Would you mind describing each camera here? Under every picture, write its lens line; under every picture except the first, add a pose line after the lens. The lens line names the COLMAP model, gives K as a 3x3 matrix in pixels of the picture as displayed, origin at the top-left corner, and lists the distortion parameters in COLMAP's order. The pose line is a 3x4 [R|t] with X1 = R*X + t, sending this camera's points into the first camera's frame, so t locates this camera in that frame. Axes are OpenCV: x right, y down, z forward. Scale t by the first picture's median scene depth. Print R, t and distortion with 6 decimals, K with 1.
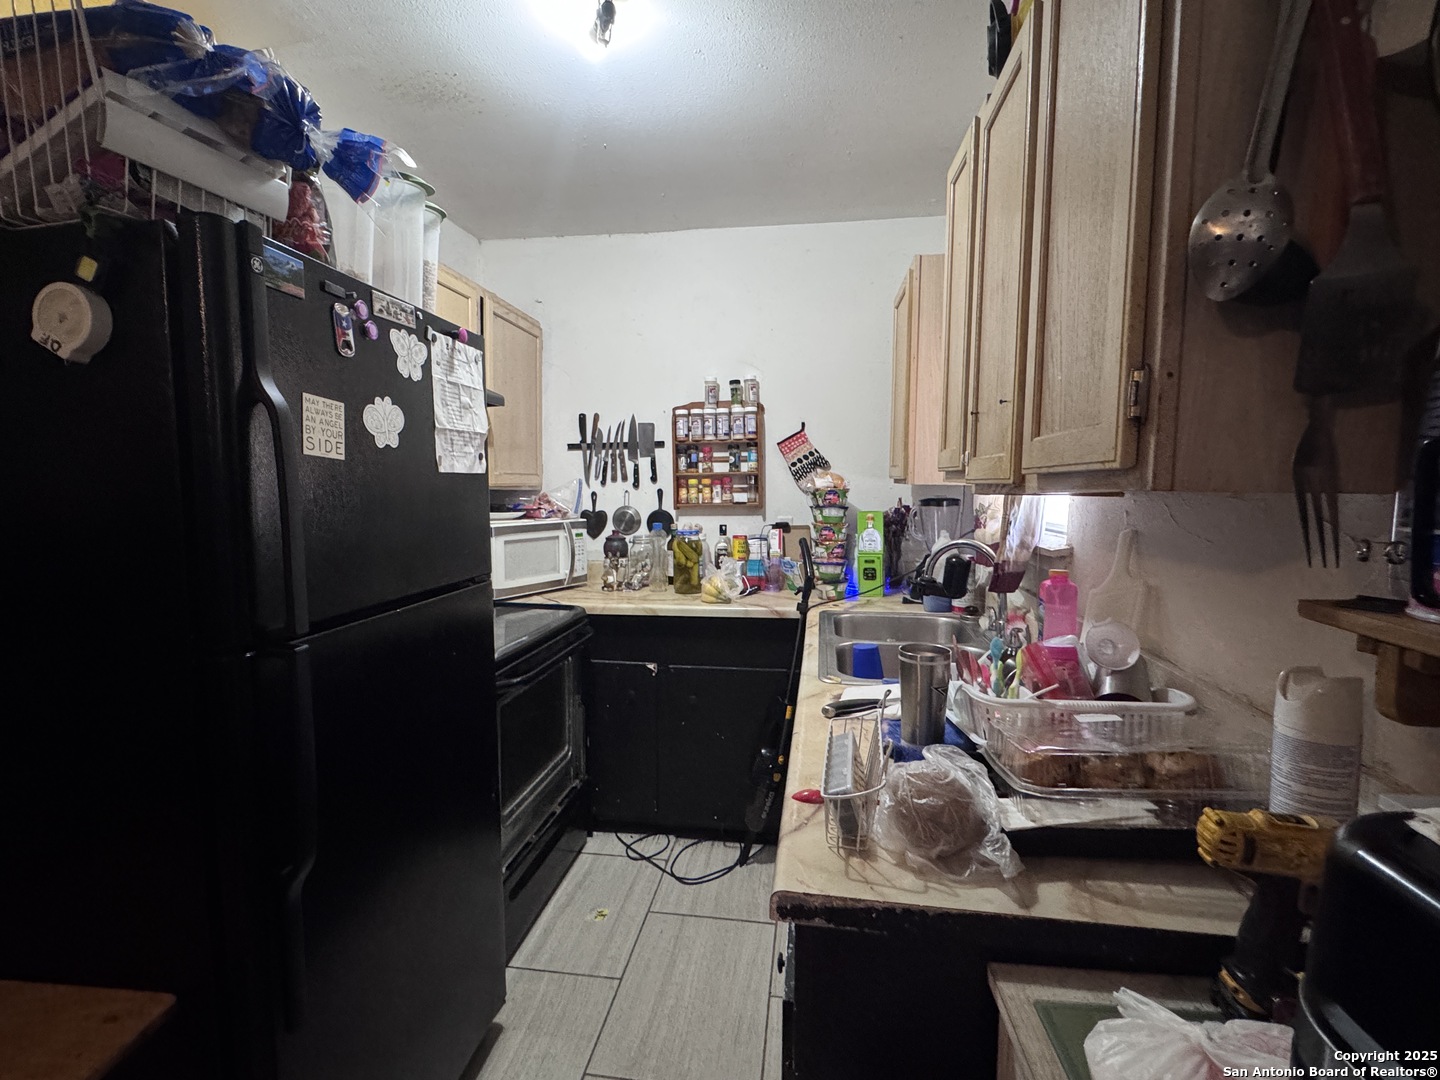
lens RADIAL K [[681.1, 0, 719.8], [0, 681.1, 545.8], [0, 0, 1]] dist [-0.000544, -0.000460]
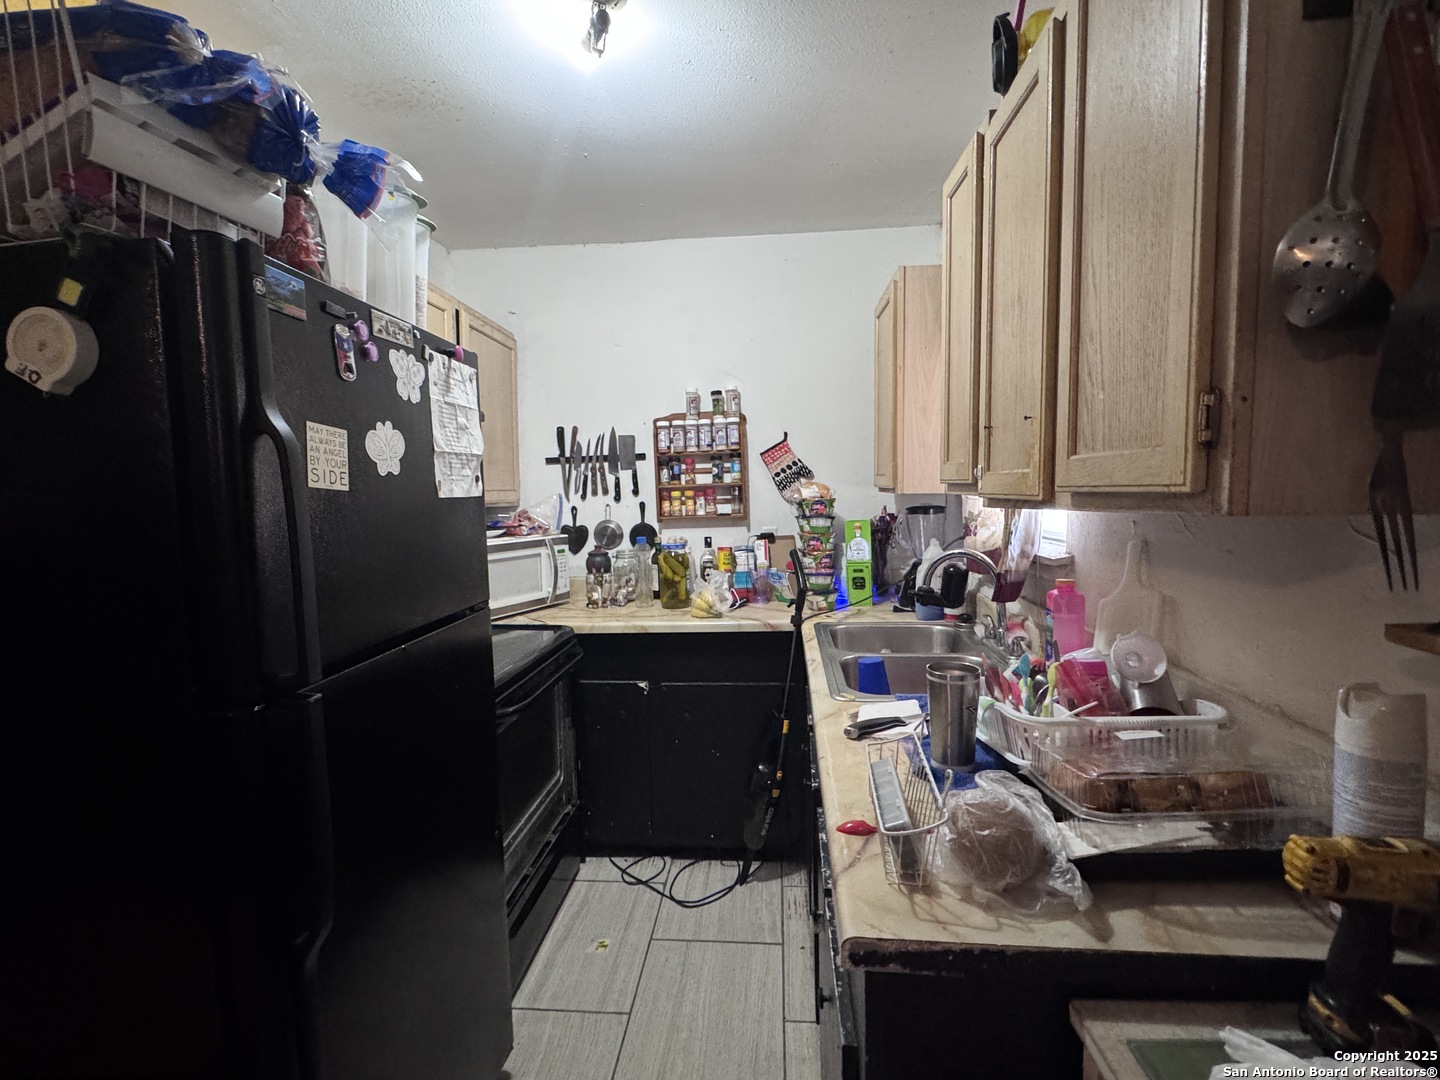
lens RADIAL K [[681.1, 0, 719.7], [0, 681.1, 543.2], [0, 0, 1]] dist [-0.000544, -0.000460]
pose [[0.997794, -0.026237, 0.060979, -0.104440], [0.026873, 0.999592, -0.009631, -0.032249], [-0.060701, 0.011248, 0.998093, 0.035784]]
